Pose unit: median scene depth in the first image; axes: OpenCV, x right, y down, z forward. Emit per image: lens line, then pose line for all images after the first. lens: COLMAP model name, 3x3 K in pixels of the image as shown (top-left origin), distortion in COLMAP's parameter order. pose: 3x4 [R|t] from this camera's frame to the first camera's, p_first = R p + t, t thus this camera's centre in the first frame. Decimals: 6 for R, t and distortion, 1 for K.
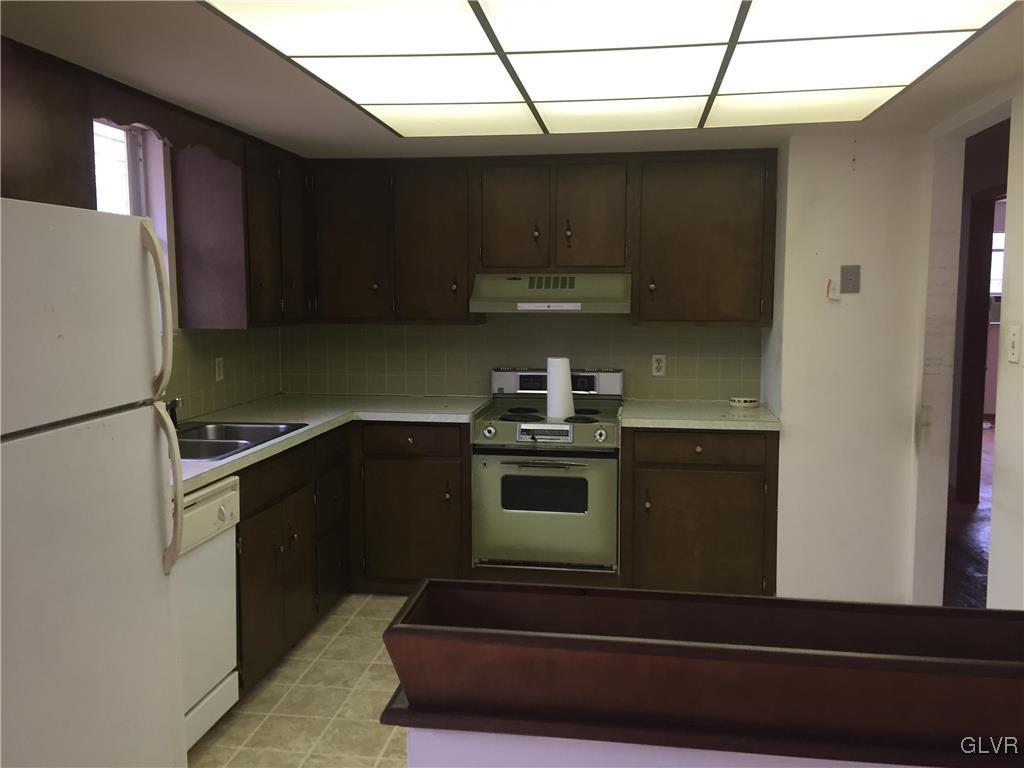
lens RADIAL K [[870.8, 0, 512.0], [0, 870.8, 384.0], [0, 0, 1]] dist [0.098027, -0.146782]
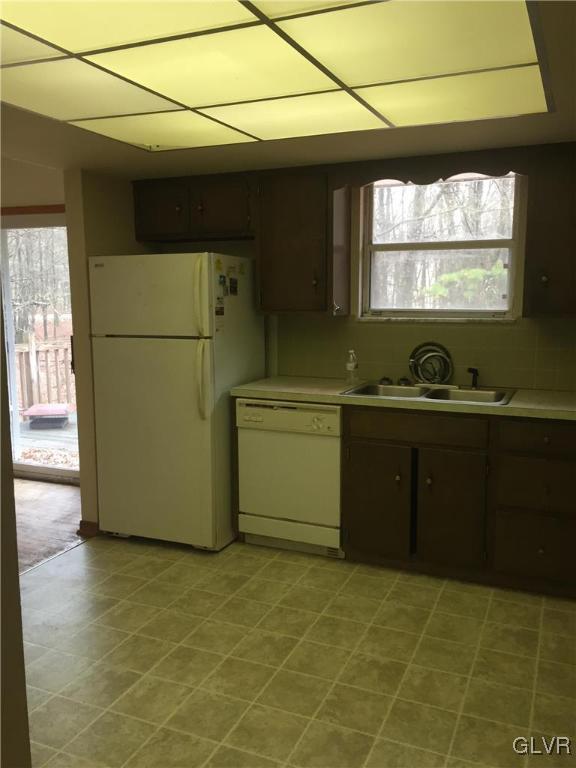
lens RADIAL K [[653.1, 0, 288.0], [0, 653.1, 384.0], [0, 0, 1]] dist [0.098027, -0.146782]
pose [[-0.265344, 0.134696, -0.954699, 0.796182], [-0.096197, 0.981554, 0.165221, -0.115986], [0.959343, 0.135680, -0.247492, 1.165833]]
